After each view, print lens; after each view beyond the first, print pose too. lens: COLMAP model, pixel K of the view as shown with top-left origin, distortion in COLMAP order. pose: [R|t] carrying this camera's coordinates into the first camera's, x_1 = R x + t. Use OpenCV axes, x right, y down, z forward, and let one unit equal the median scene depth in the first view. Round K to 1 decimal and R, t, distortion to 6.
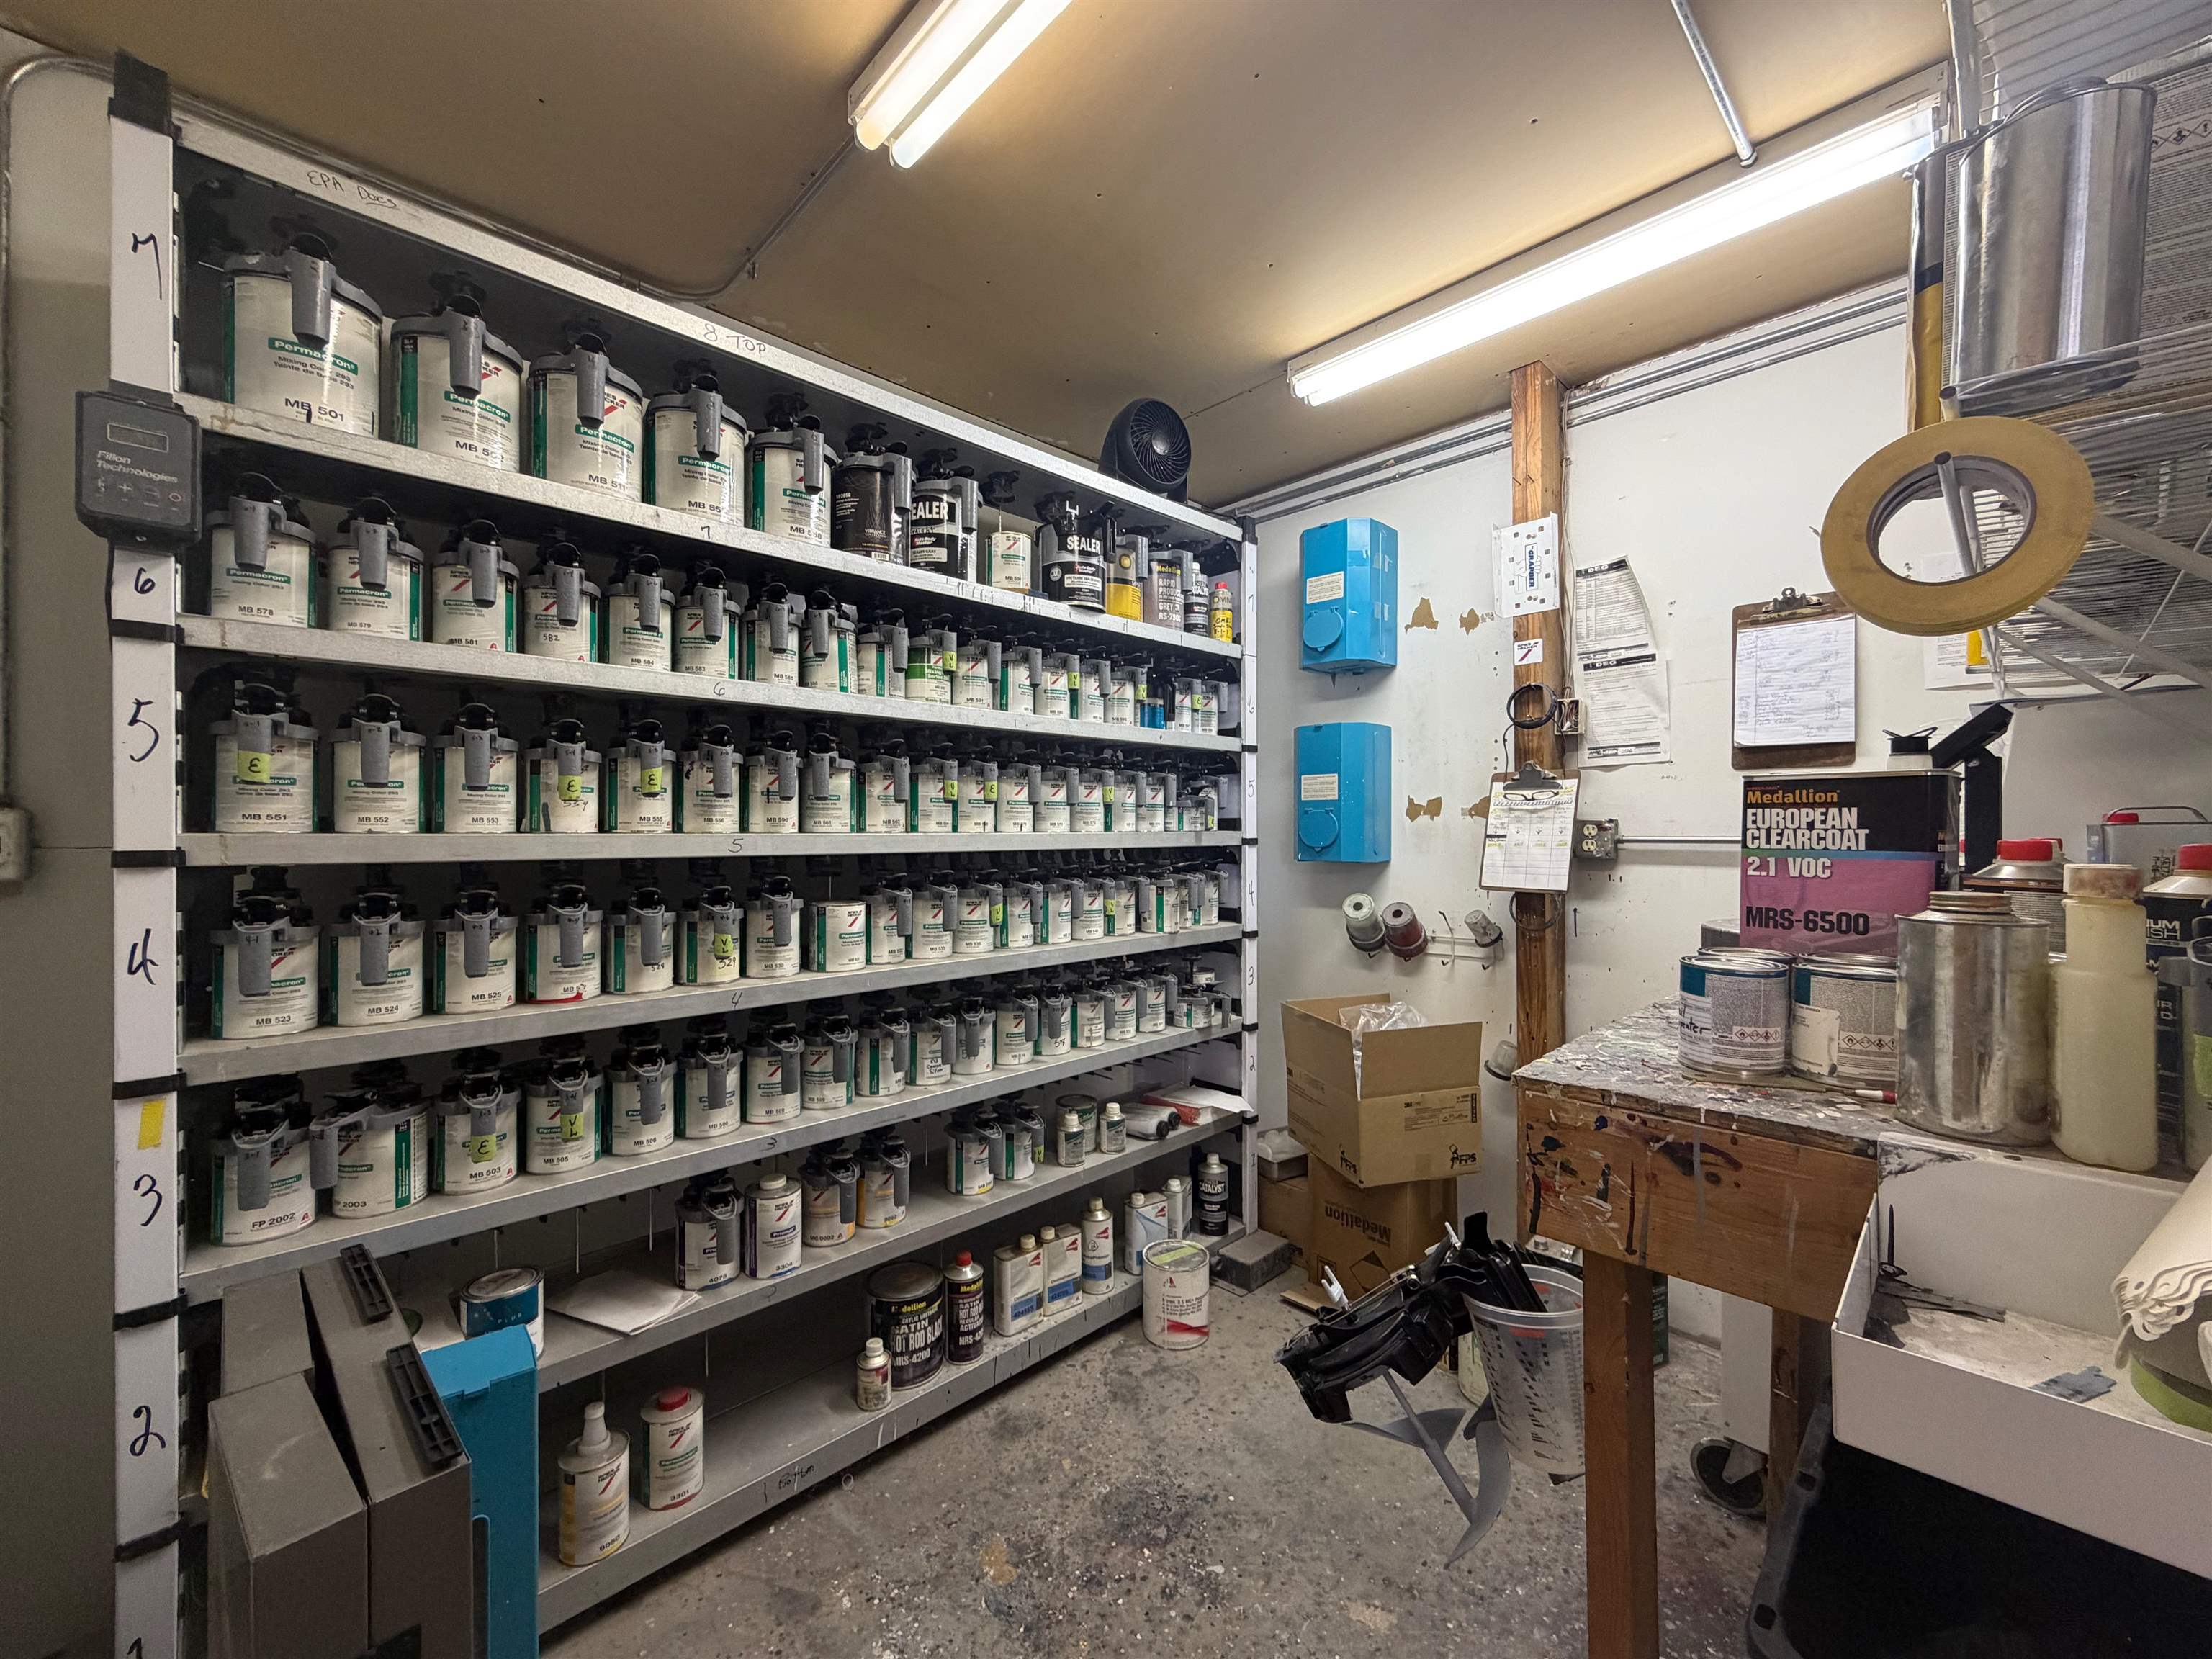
lens RADIAL K [[881.7, 0, 1100.9], [0, 881.7, 832.7], [0, 0, 1]] dist [-0.001468, 0.000342]
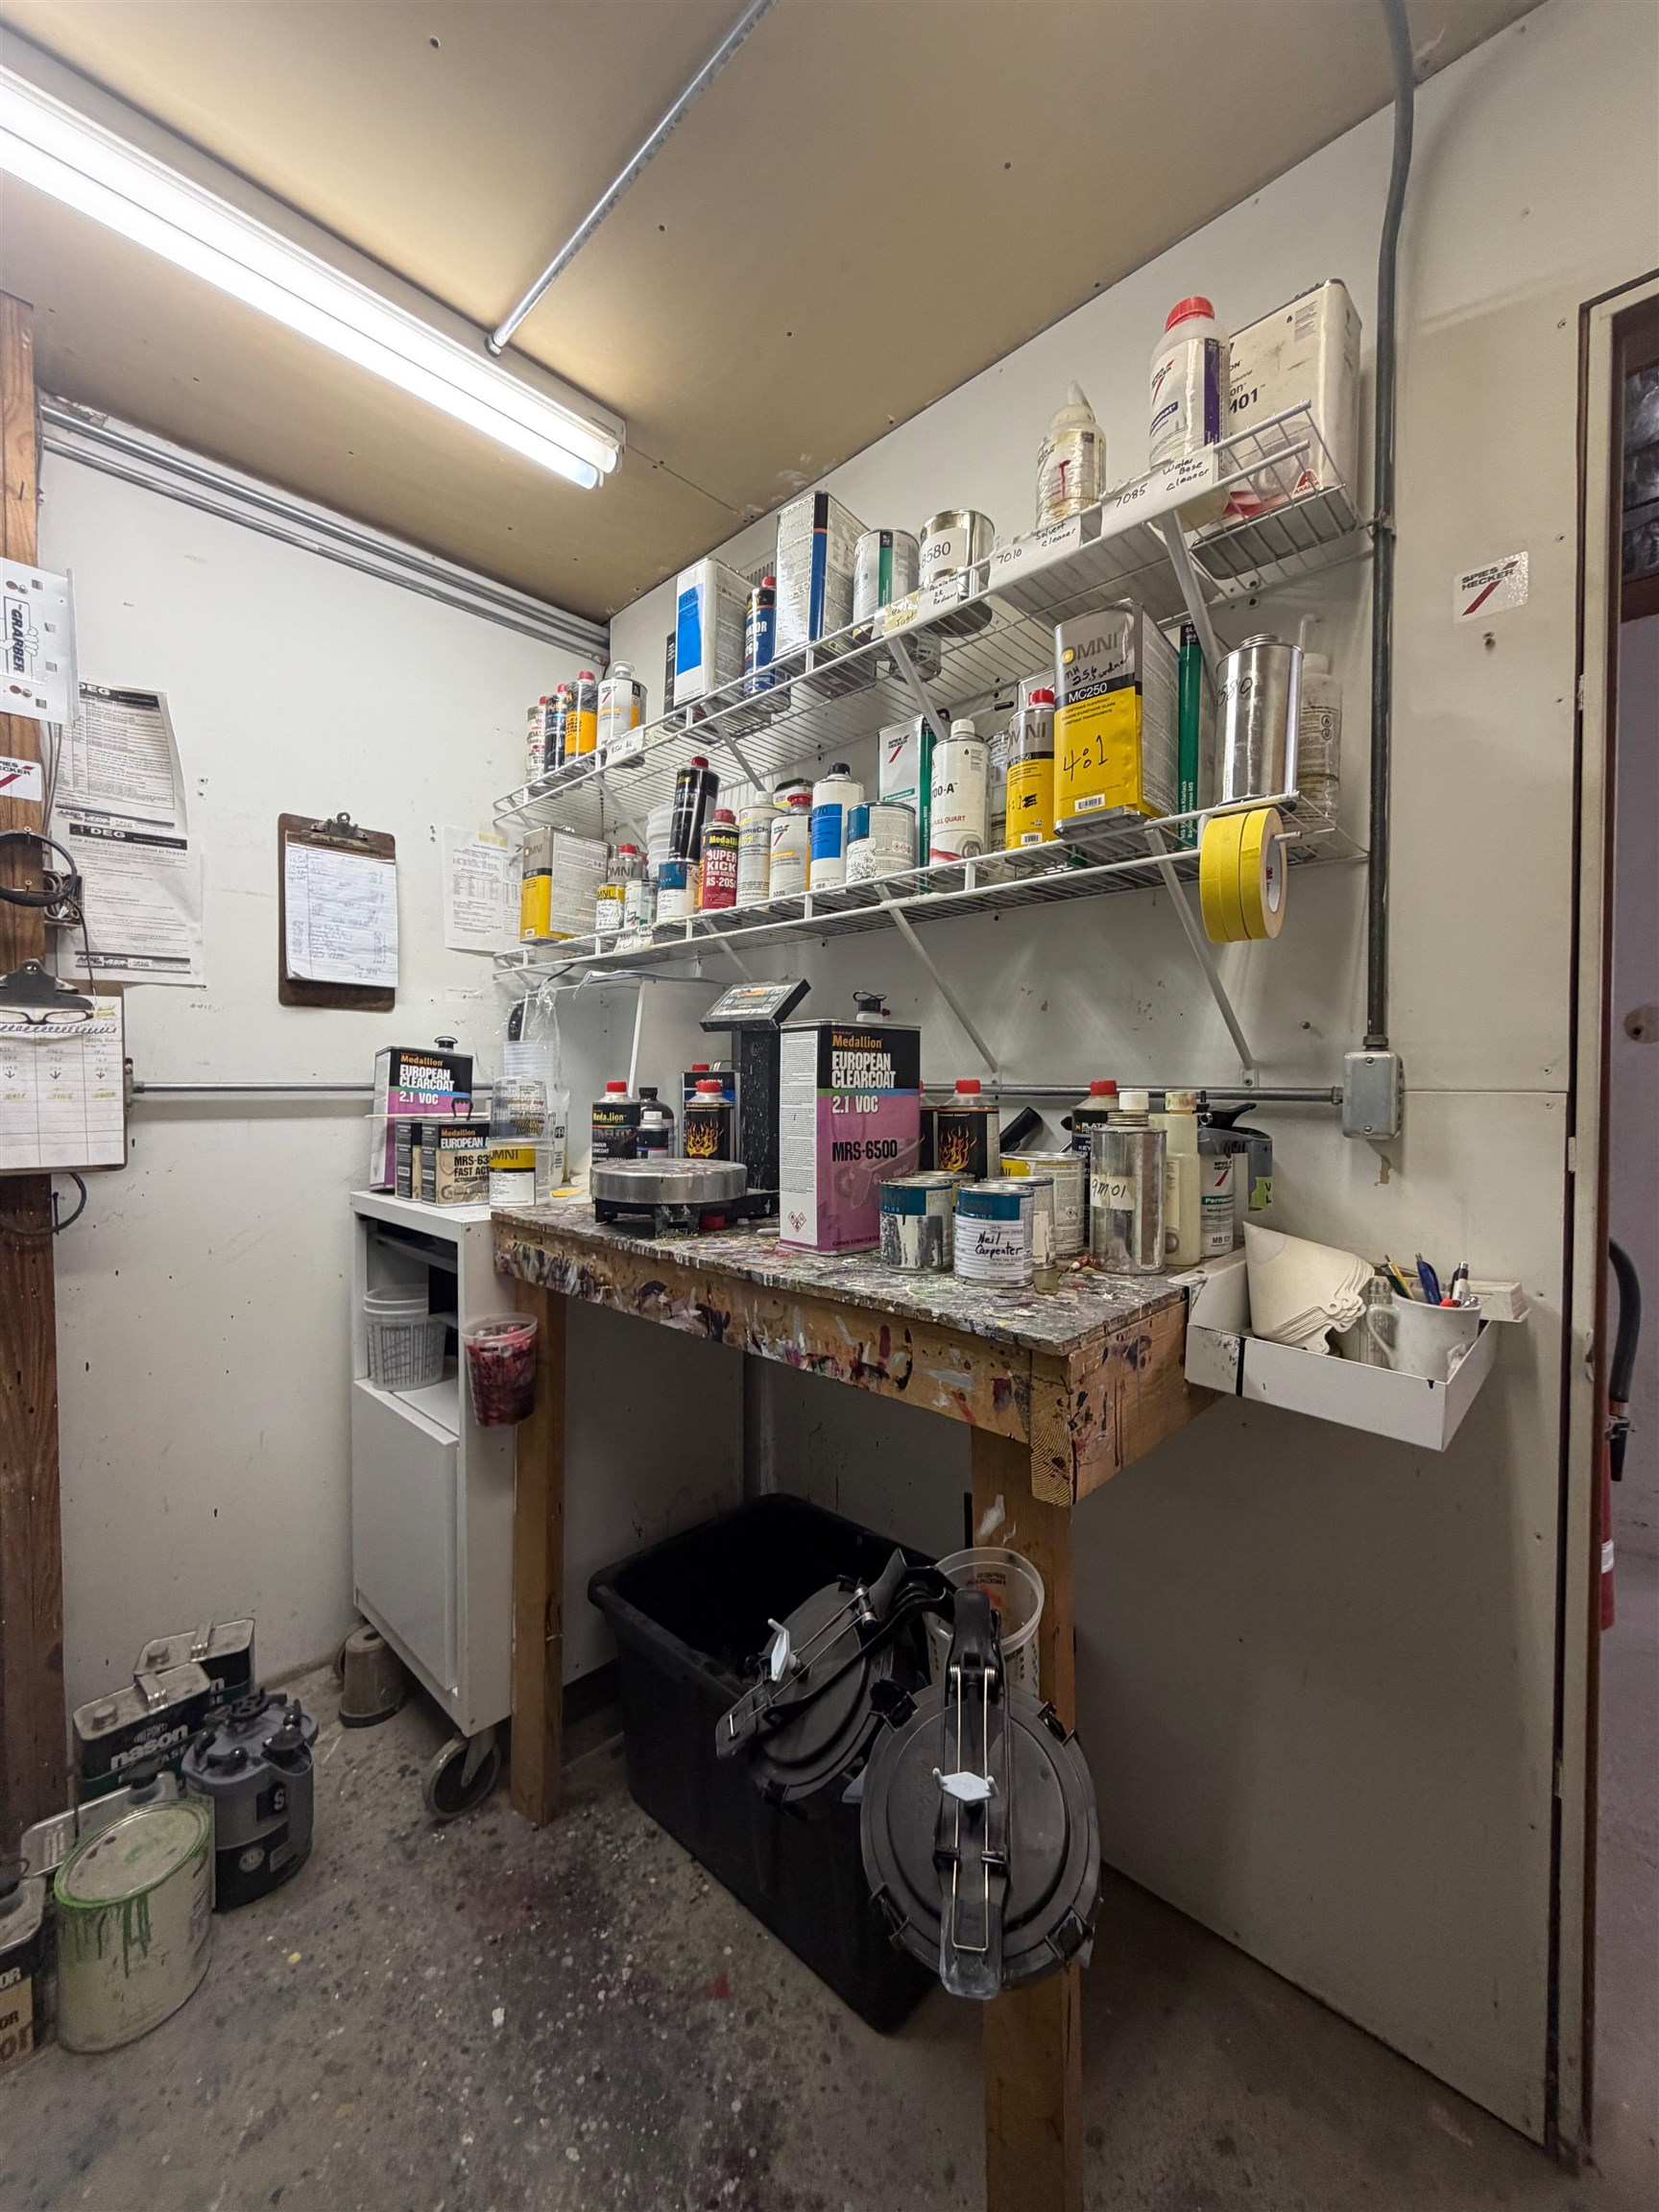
lens RADIAL K [[881.7, 0, 827.5], [0, 881.7, 1100.7], [0, 0, 1]] dist [-0.001468, 0.000342]
pose [[-0.044888, -0.018012, 0.998830, -0.179161], [0.000697, 0.999837, 0.018062, 0.007311], [-0.998992, 0.001507, -0.044868, 0.571236]]
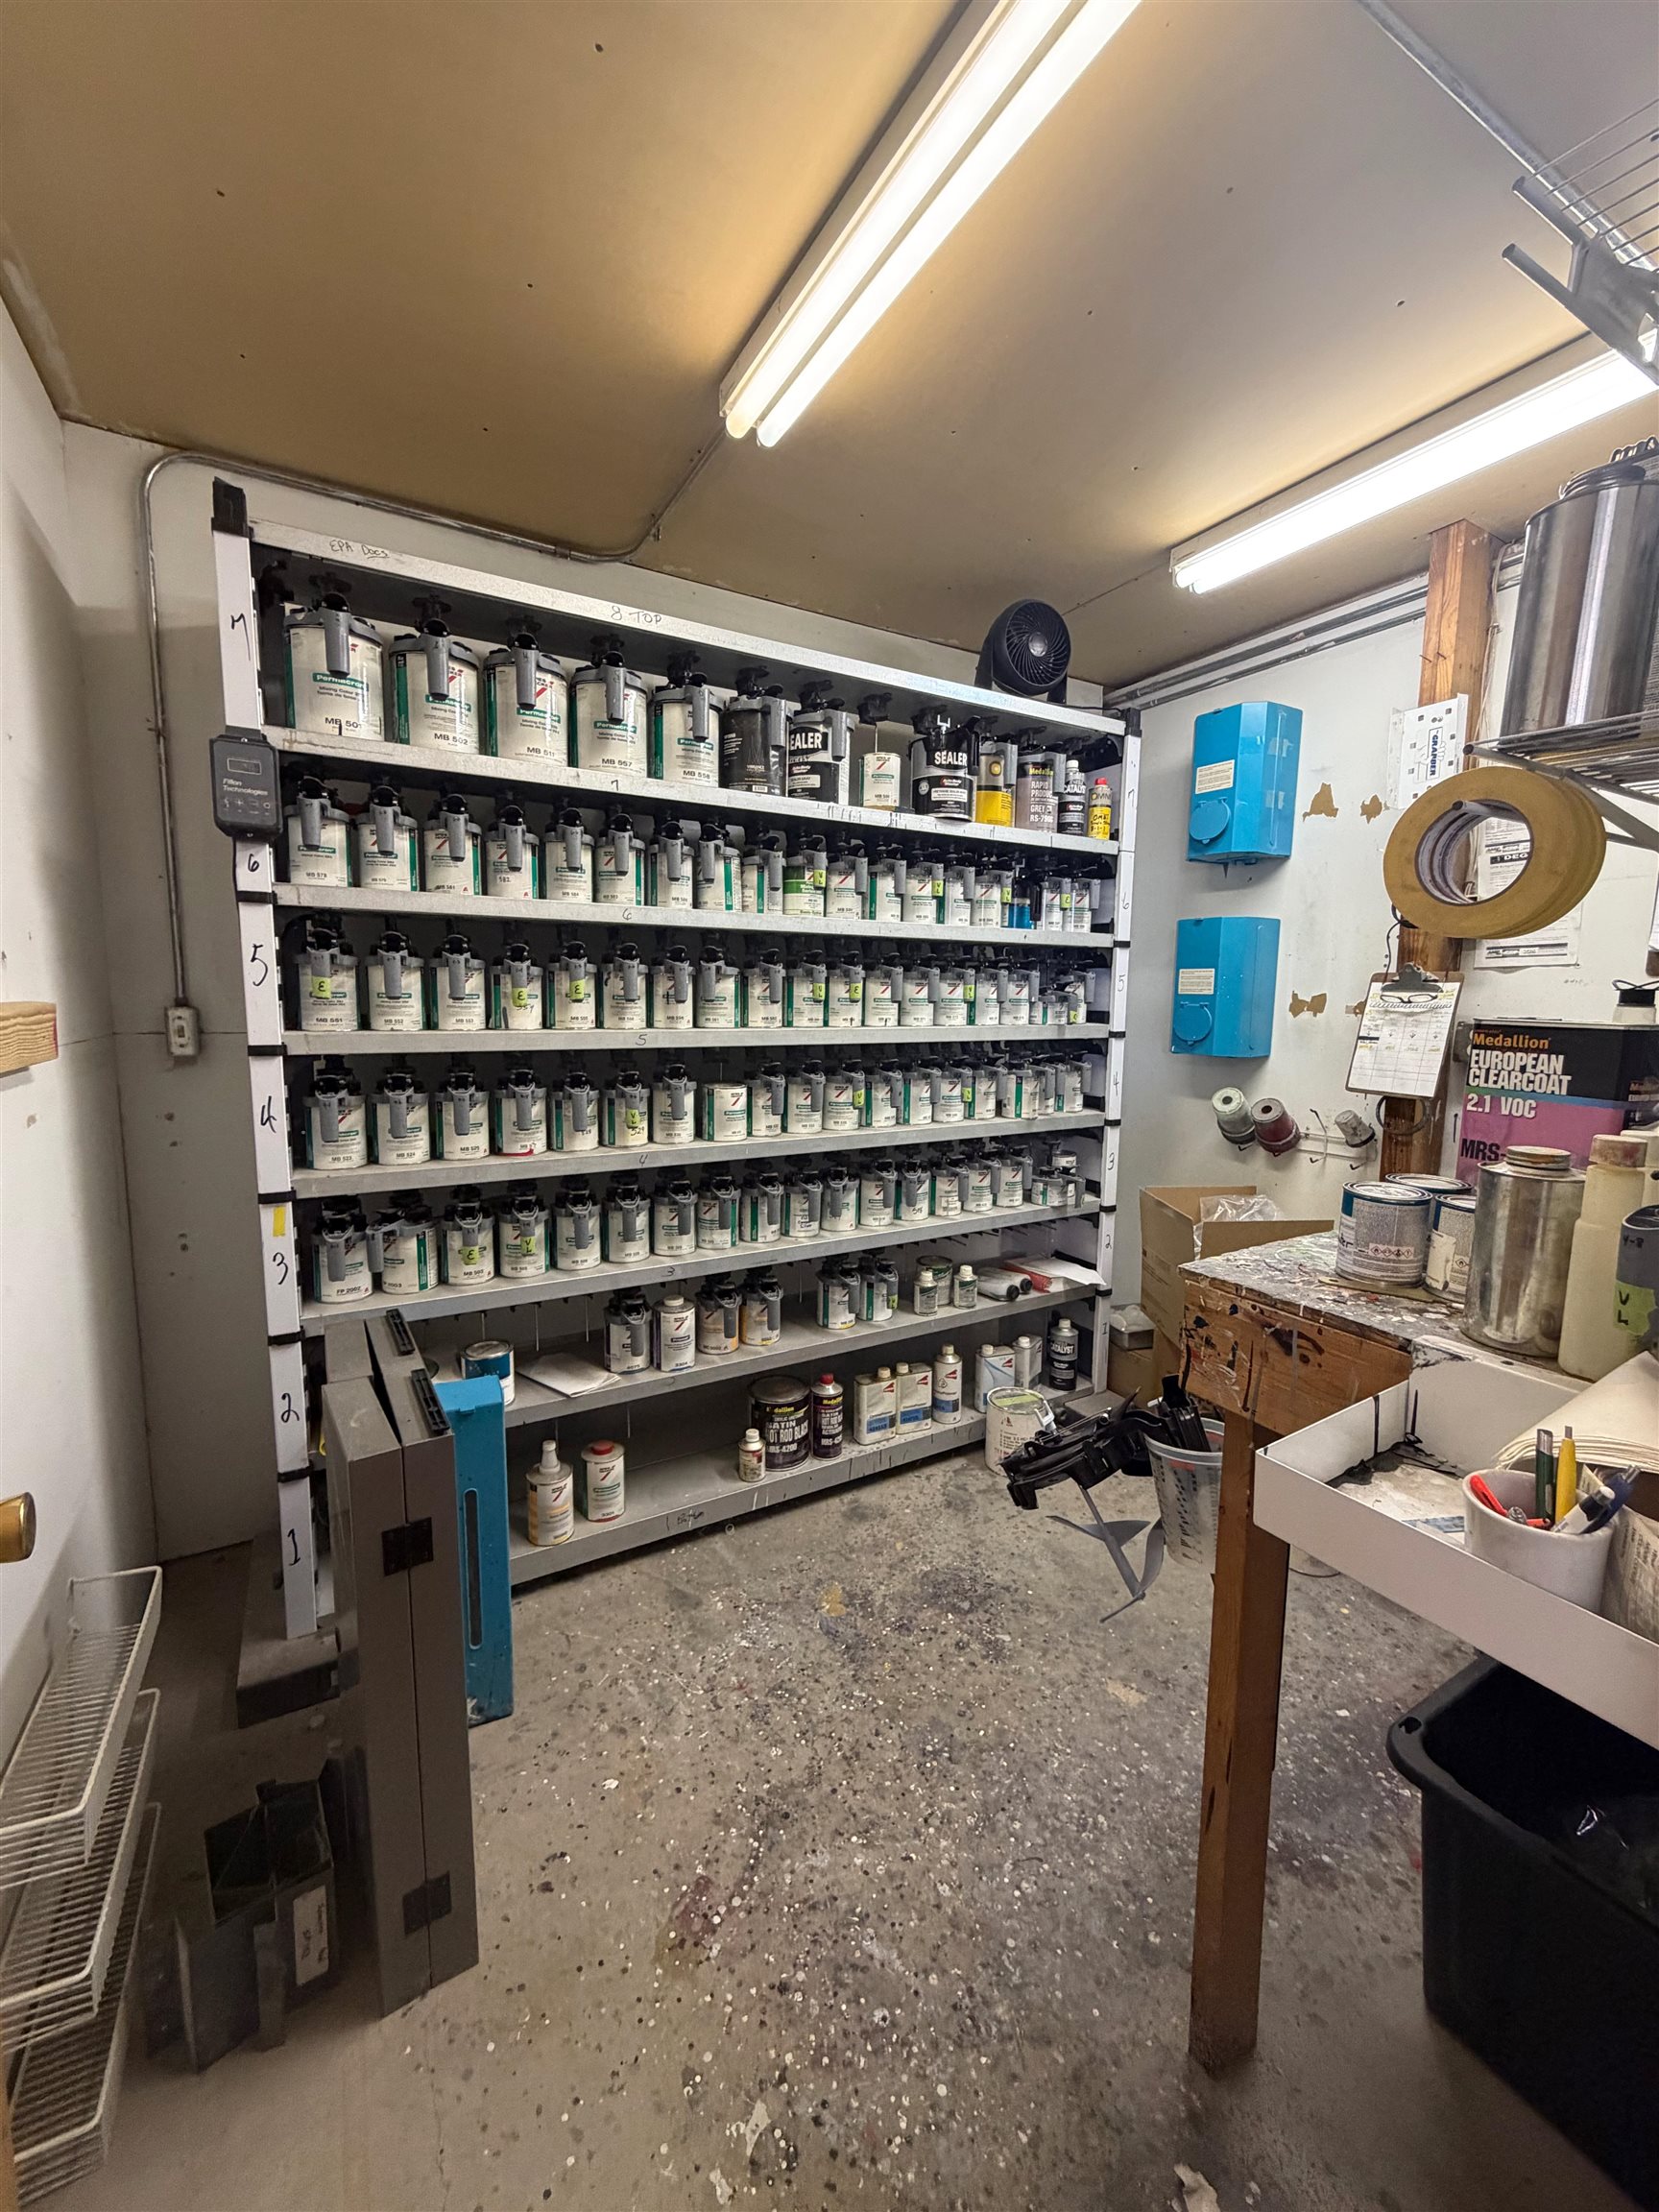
lens RADIAL K [[881.7, 0, 827.5], [0, 881.7, 1100.7], [0, 0, 1]] dist [-0.001468, 0.000342]
pose [[0.969728, 0.043461, -0.240287, 0.123696], [-0.014546, 0.992568, 0.120821, -0.045300], [0.243752, -0.113668, 0.963153, -0.131141]]
